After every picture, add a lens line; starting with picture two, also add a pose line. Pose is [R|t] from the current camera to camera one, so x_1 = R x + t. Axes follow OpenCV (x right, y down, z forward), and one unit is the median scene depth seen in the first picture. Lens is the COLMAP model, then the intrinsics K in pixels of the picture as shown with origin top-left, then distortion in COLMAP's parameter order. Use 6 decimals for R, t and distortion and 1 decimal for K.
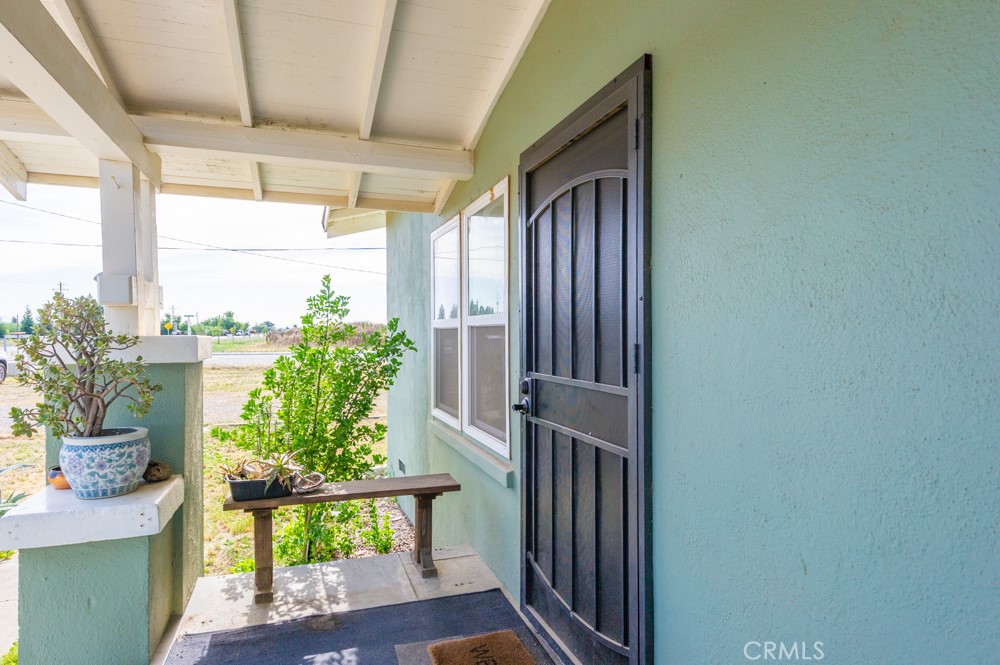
lens RADIAL K [[587.9, 0, 500.4], [0, 587.9, 333.6], [0, 0, 1]] dist [-0.002070, -0.000005]
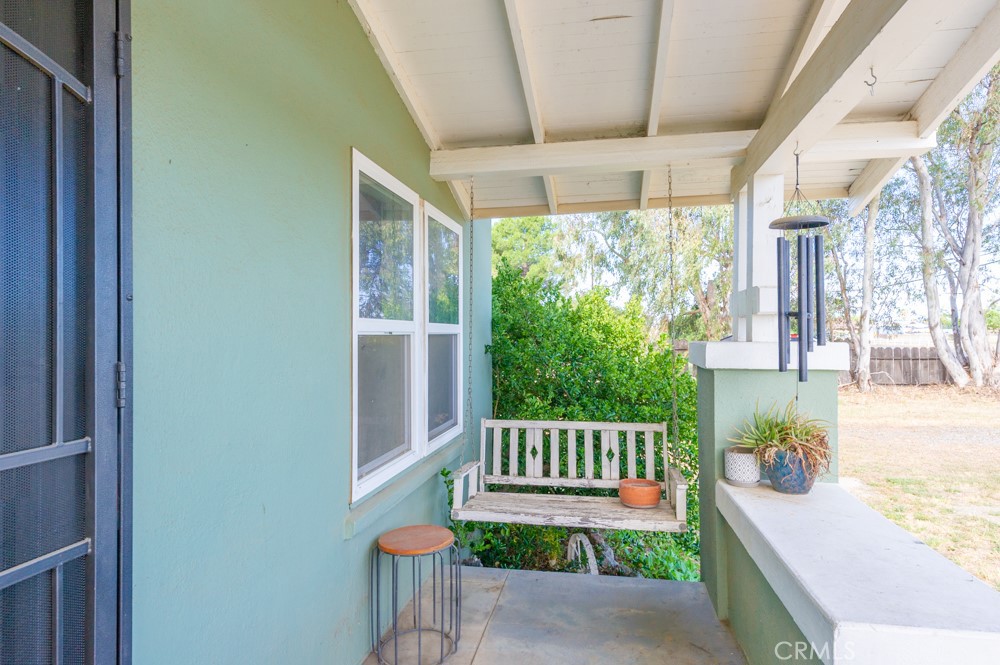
lens RADIAL K [[587.9, 0, 499.9], [0, 587.9, 332.9], [0, 0, 1]] dist [-0.002070, -0.000005]
pose [[-0.868584, 0.014410, 0.495332, -0.528962], [0.013545, 0.999894, -0.005337, -0.008835], [-0.495357, 0.002074, -0.868687, 1.510762]]
